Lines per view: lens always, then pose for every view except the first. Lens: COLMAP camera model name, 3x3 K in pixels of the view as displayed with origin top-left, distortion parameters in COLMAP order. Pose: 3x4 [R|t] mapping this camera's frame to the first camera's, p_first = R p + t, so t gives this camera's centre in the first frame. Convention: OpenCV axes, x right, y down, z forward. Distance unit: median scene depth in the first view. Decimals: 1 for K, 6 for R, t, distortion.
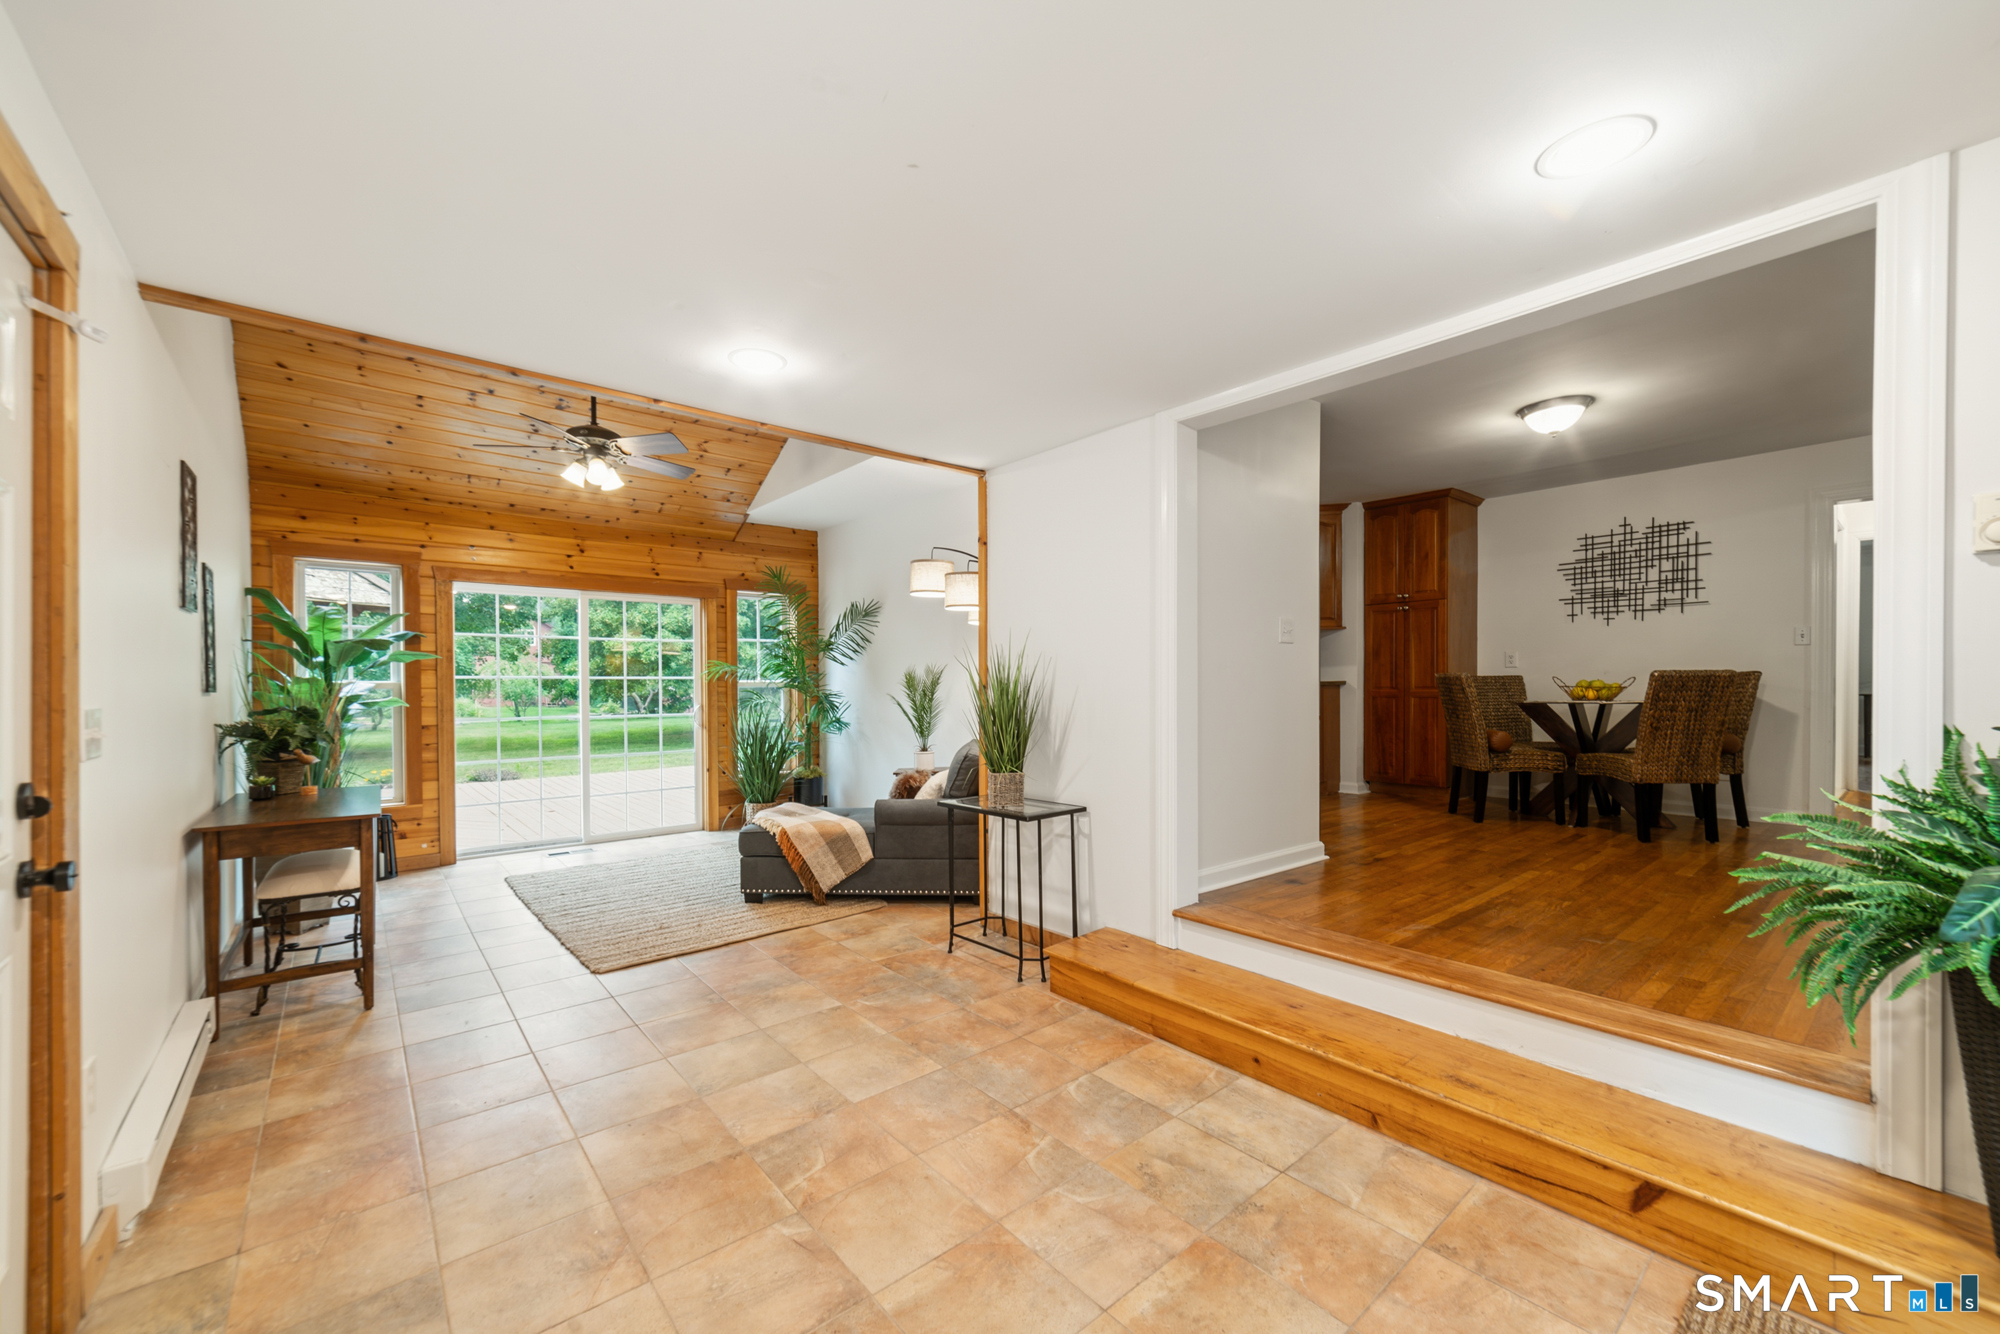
lens RADIAL K [[779.4, 0, 996.1], [0, 779.4, 682.5], [0, 0, 1]] dist [-0.002786, 0.001019]
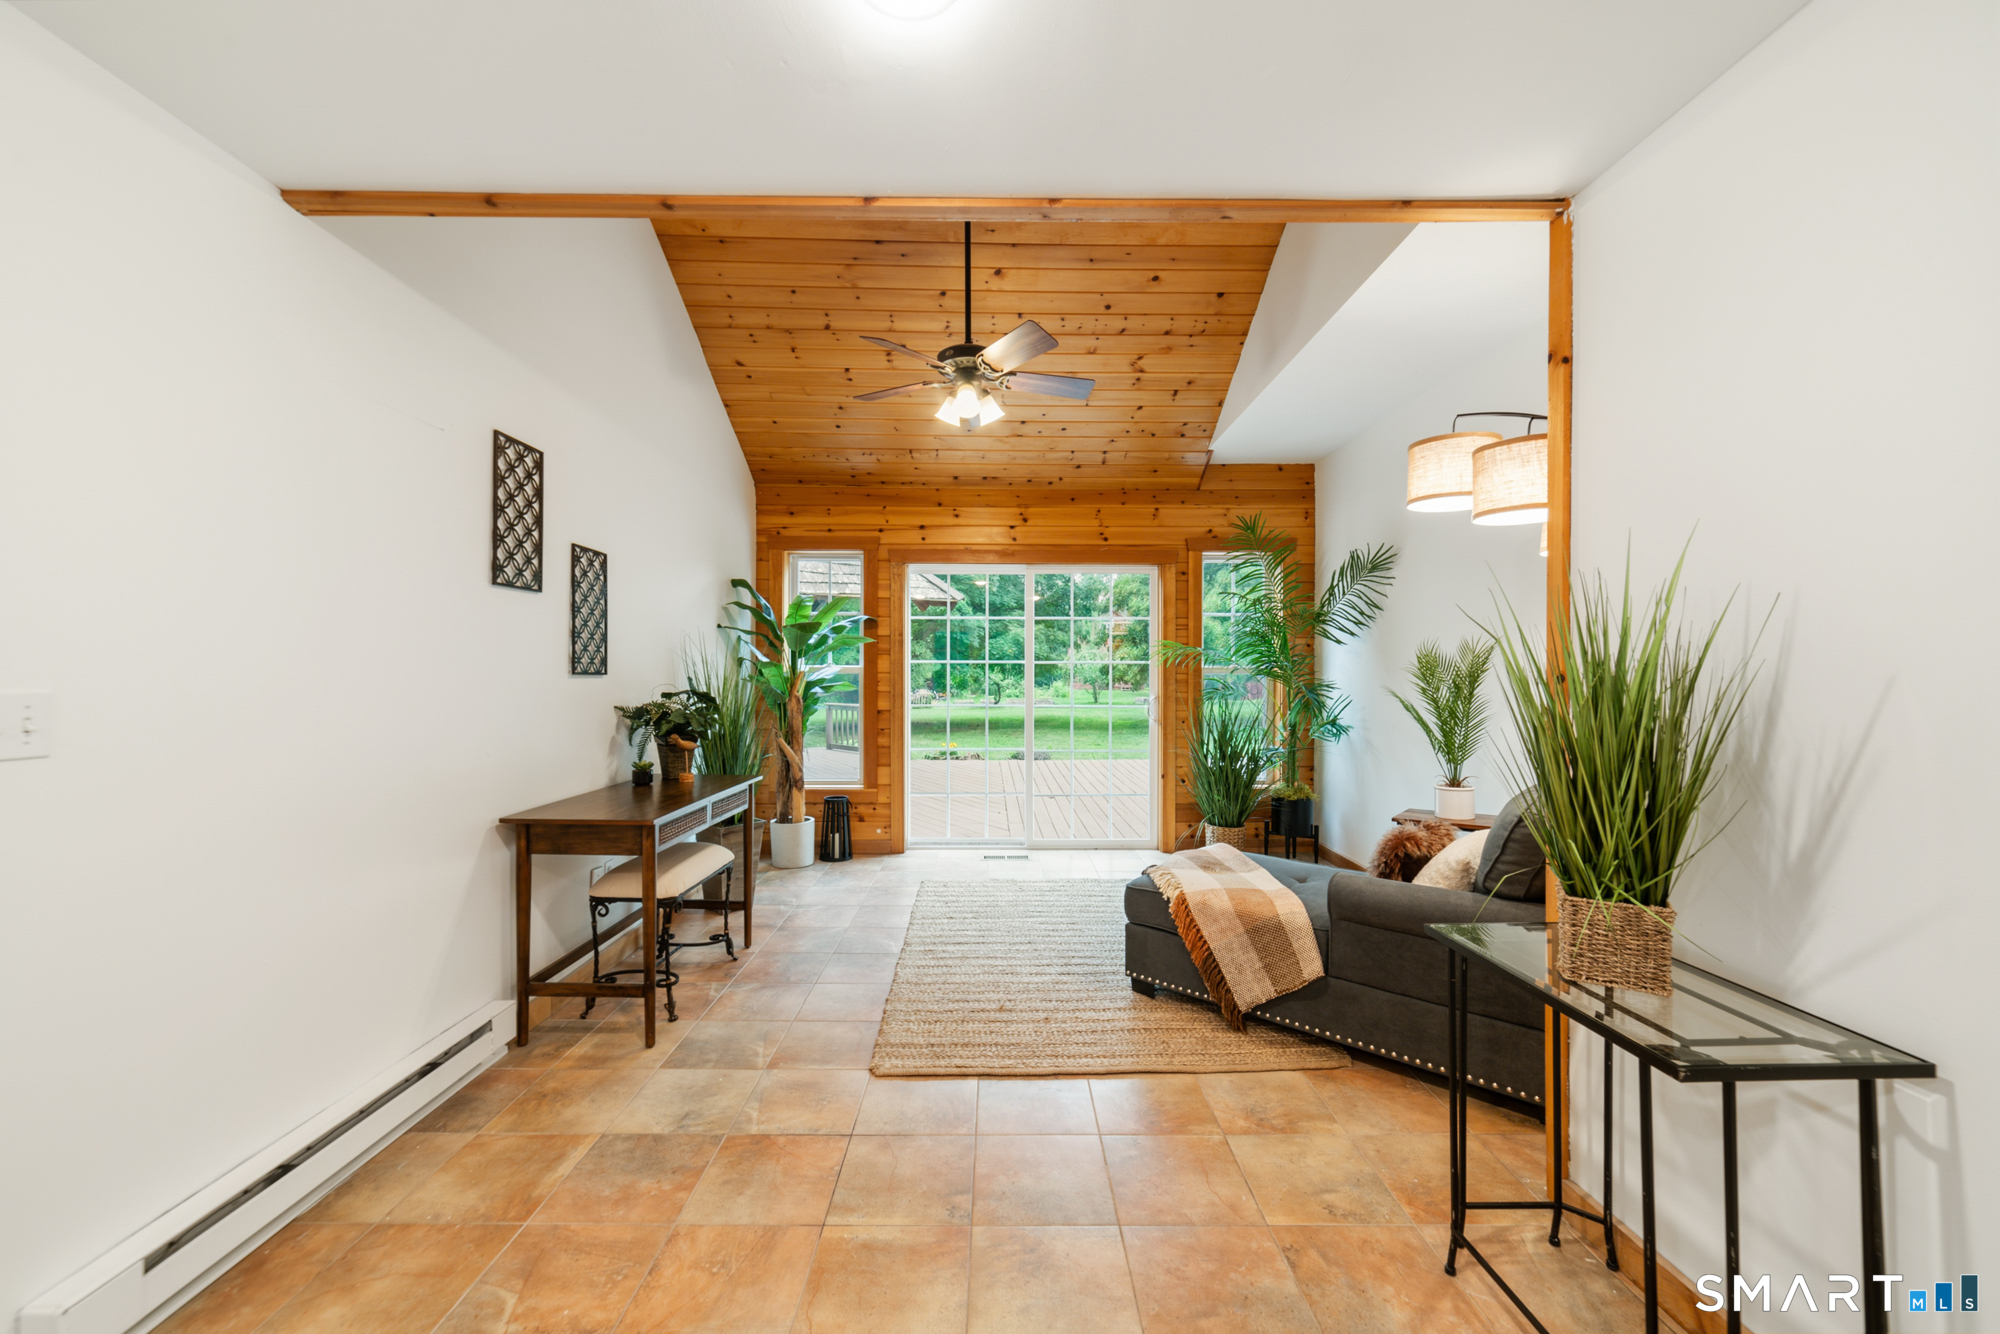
lens RADIAL K [[779.4, 0, 993.9], [0, 779.4, 672.3], [0, 0, 1]] dist [-0.002786, 0.001019]
pose [[0.768444, 0.006523, -0.639884, 0.018847], [-0.004337, 0.999978, 0.004985, 0.001736], [0.639902, -0.001055, 0.768455, 0.398476]]
